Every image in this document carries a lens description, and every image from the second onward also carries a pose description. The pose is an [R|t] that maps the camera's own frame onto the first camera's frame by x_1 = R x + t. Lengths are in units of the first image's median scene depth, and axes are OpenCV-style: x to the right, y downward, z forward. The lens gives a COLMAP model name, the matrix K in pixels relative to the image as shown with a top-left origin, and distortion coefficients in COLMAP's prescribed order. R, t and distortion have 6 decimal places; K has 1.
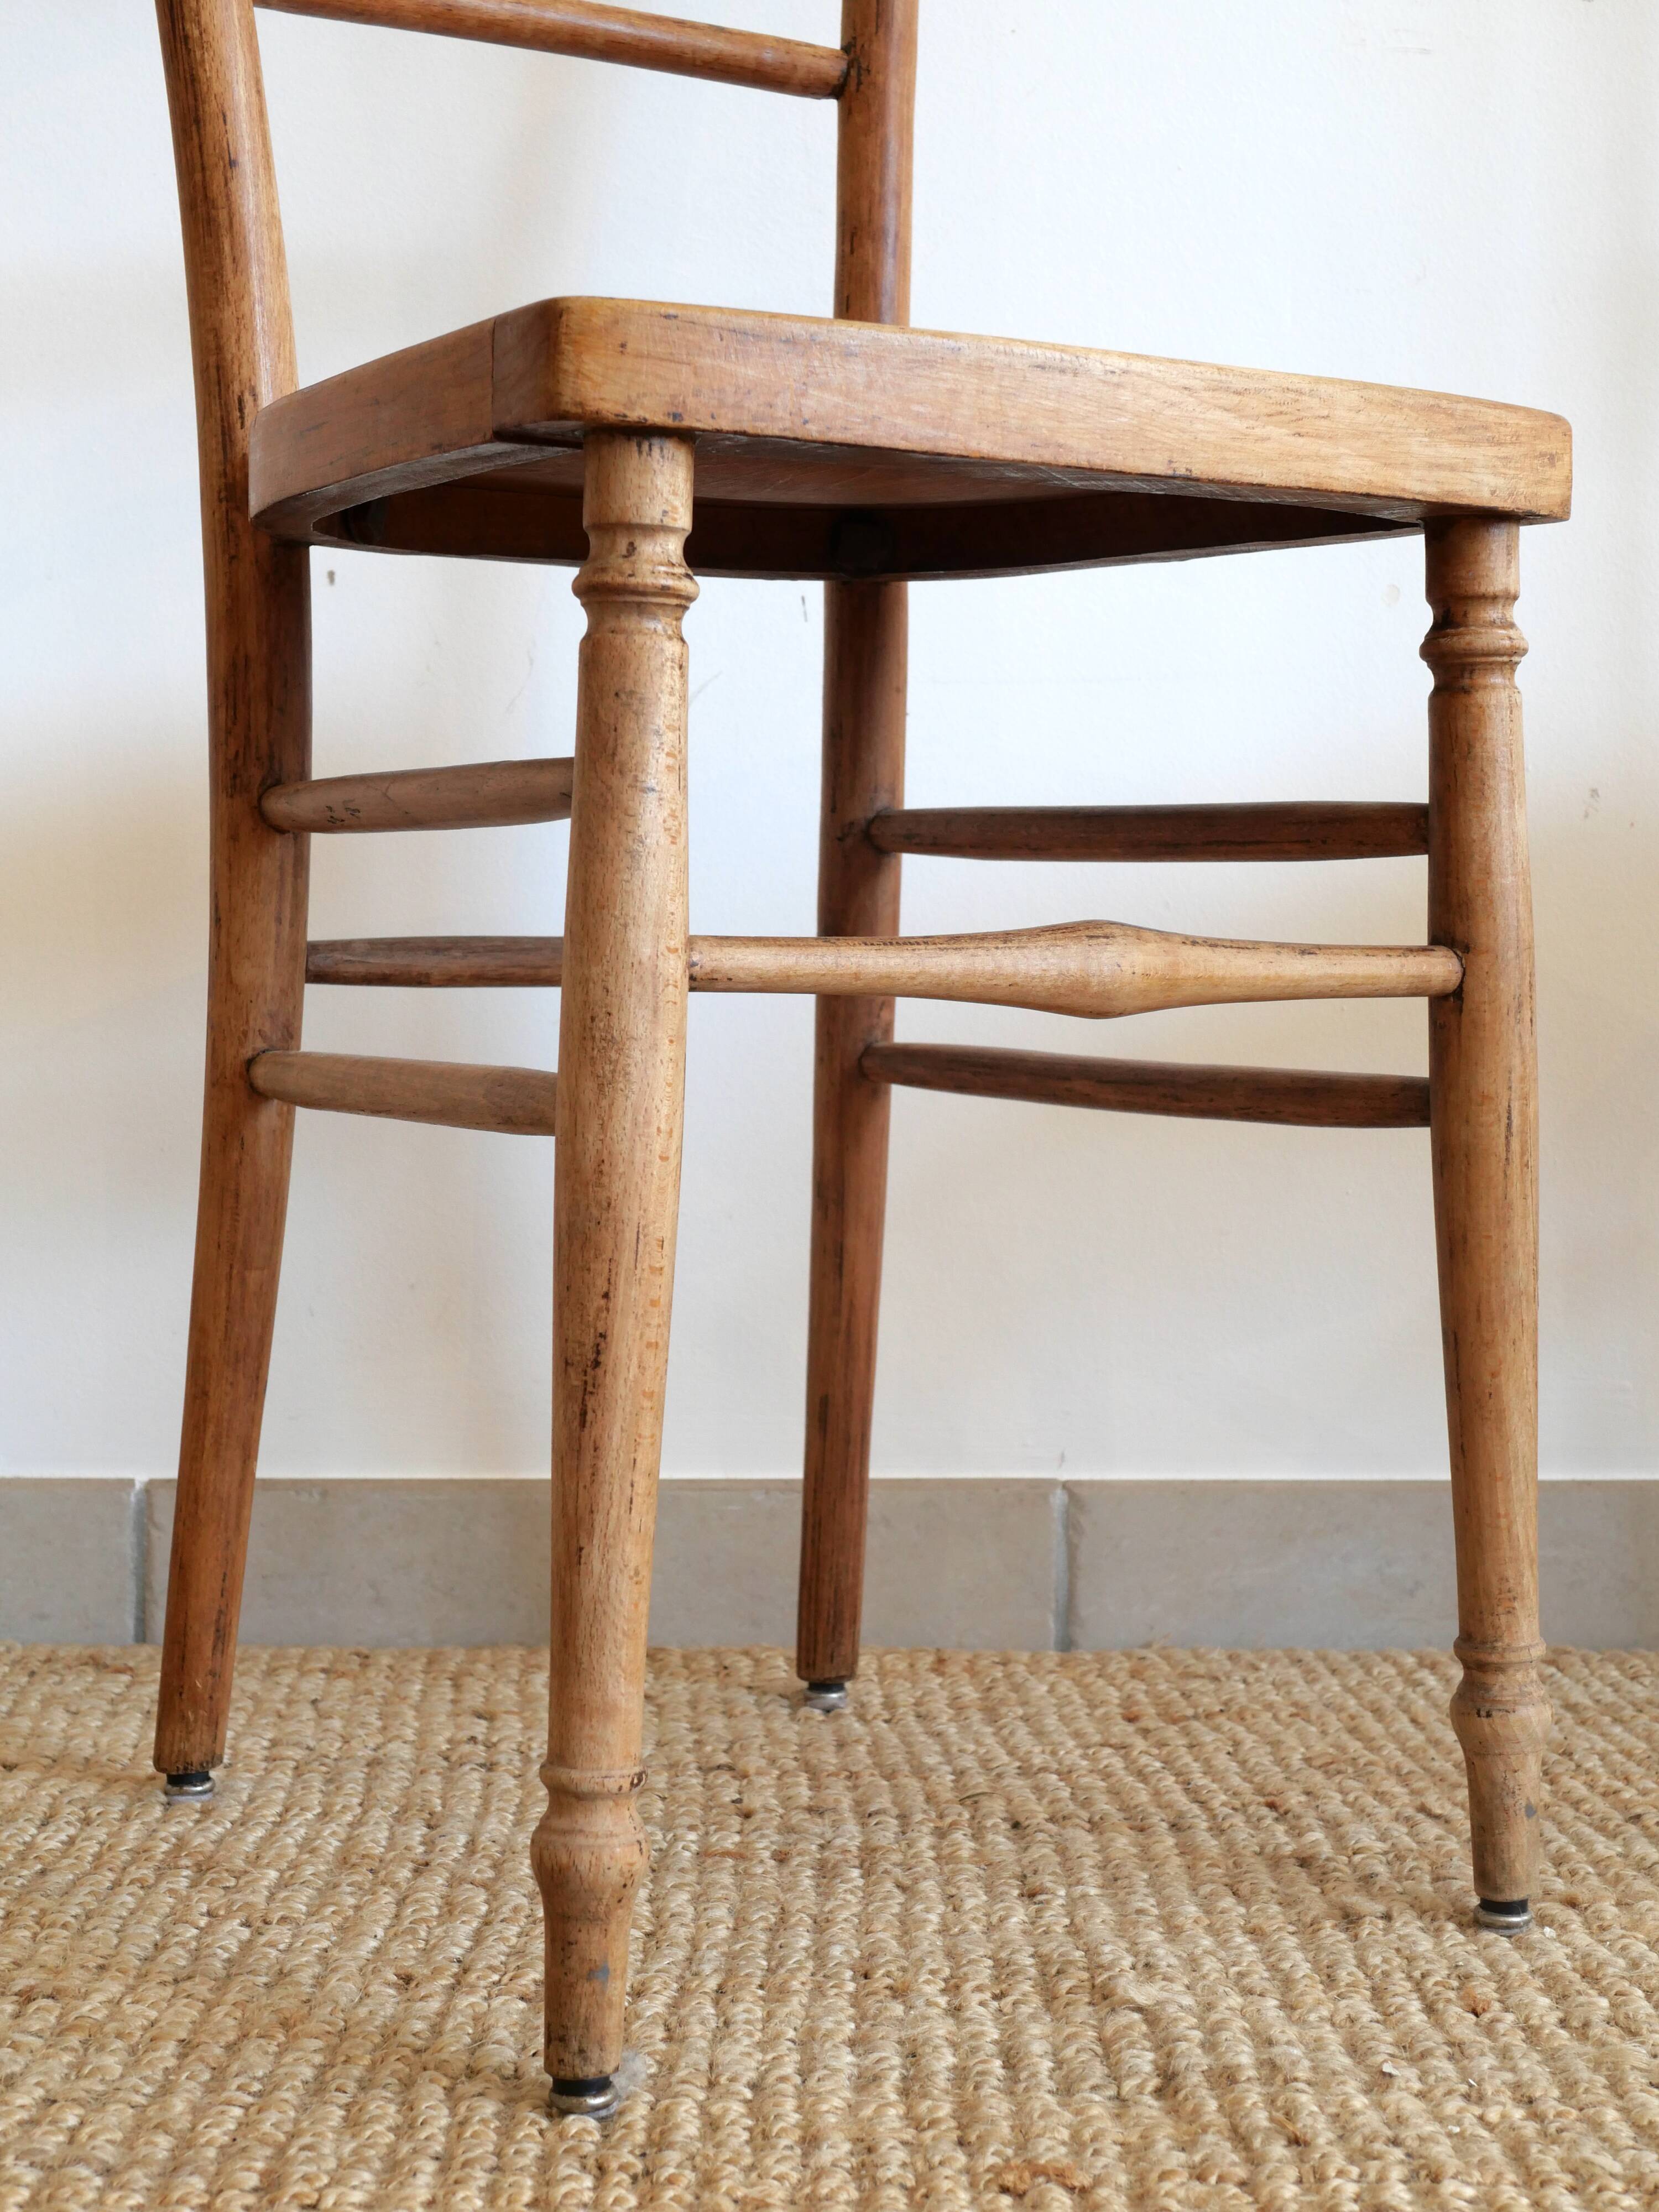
lens RADIAL K [[3359.3, 0, 845.1], [0, 3359.3, 1117.0], [0, 0, 1]] dist [0.010216, -0.004302]
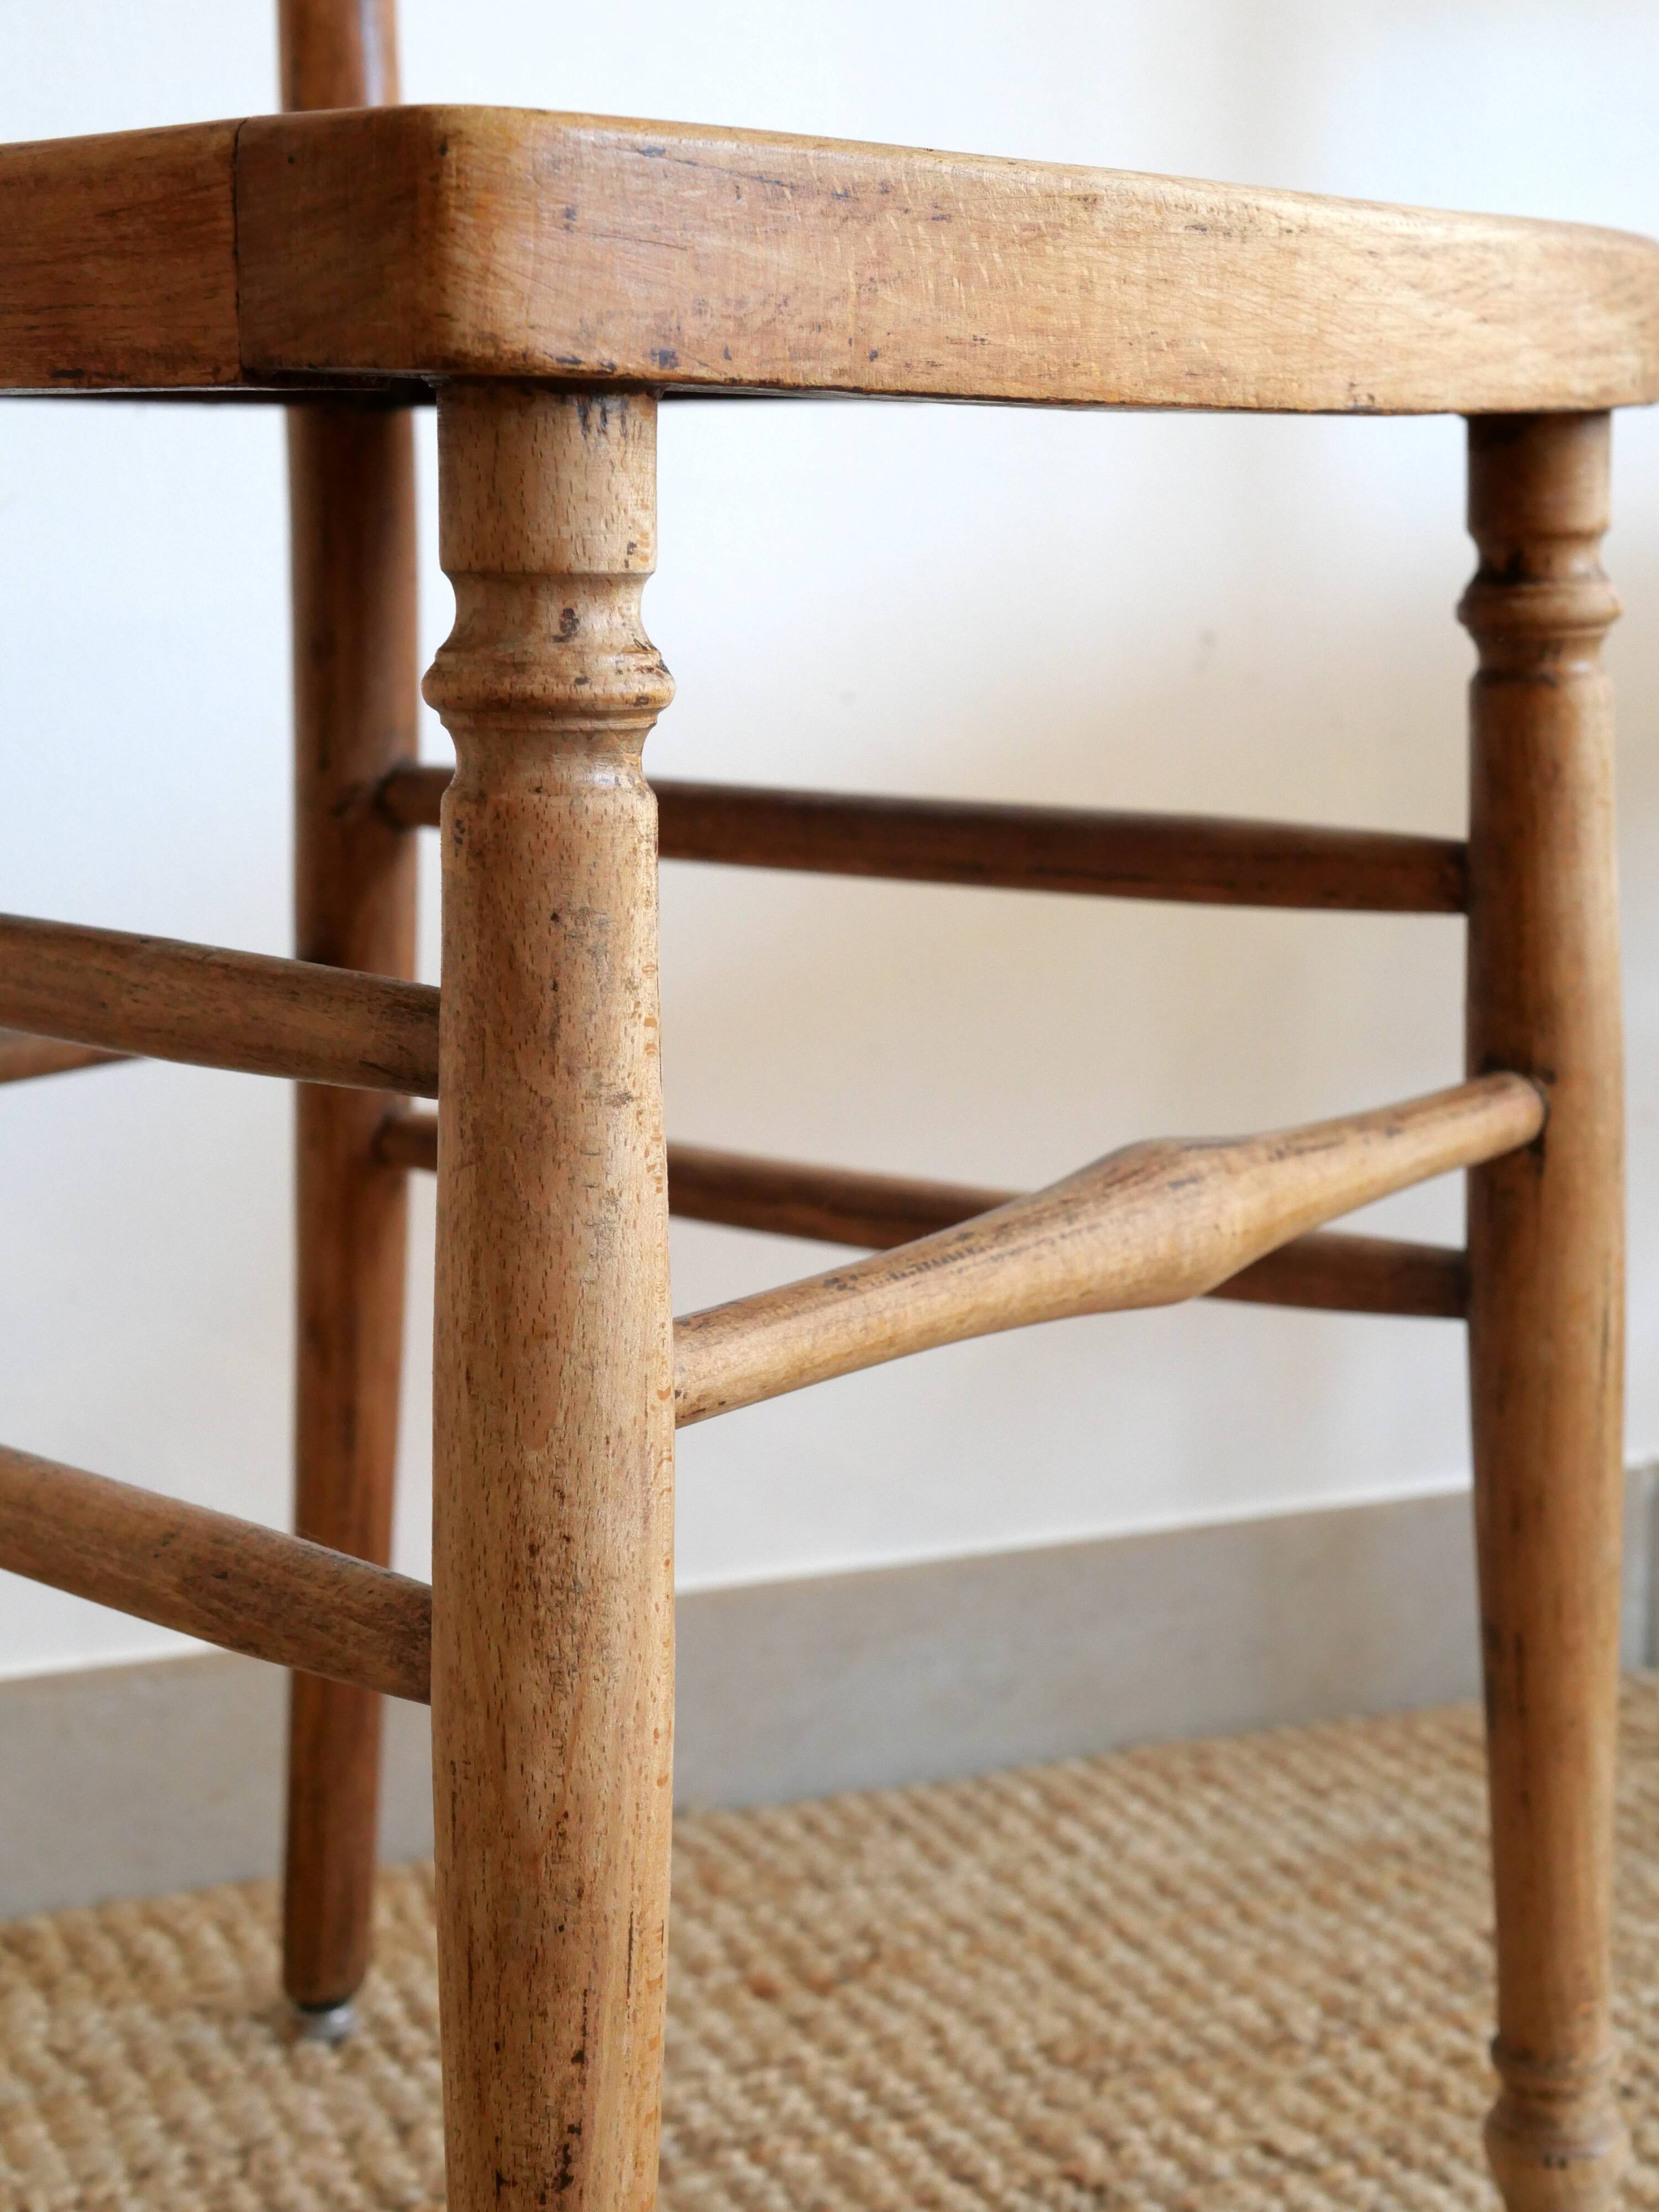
lens RADIAL K [[3400.1, 0, 829.5], [0, 3400.1, 1106.0], [0, 0, 1]] dist [-0.003833, 0.056794]
pose [[0.938230, -0.078212, 0.337057, -0.201896], [0.033768, 0.990165, 0.135765, -0.164785], [-0.344360, -0.115997, 0.931644, 0.508913]]
